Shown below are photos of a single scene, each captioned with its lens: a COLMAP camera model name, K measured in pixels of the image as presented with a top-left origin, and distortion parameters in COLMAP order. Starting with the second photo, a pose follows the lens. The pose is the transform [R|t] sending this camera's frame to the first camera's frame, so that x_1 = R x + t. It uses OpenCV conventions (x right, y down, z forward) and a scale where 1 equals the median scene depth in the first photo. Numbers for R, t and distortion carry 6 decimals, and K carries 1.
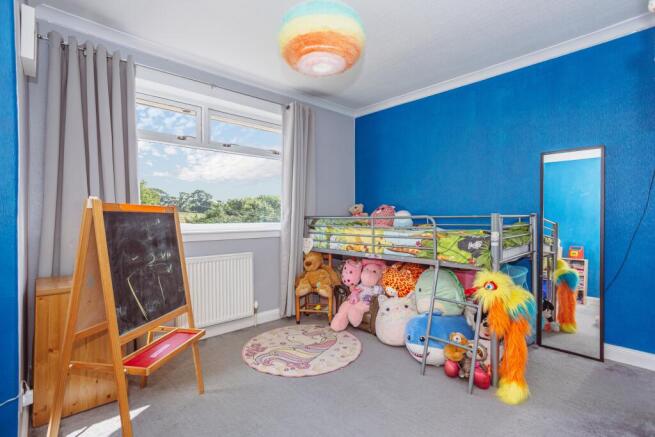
lens RADIAL K [[318.3, 0, 327.5], [0, 318.3, 218.5], [0, 0, 1]] dist [-0.021124, 0.000380]
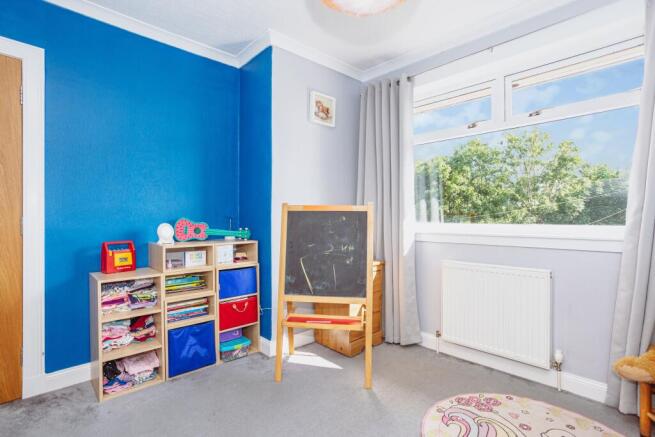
lens RADIAL K [[319.1, 0, 327.5], [0, 319.1, 218.5], [0, 0, 1]] dist [0.000615, 0.000593]
pose [[0.001010, 0.002416, -0.999997, 0.464217], [-0.002747, 0.999993, 0.002413, 0.002818], [0.999996, 0.002744, 0.001017, 0.639327]]
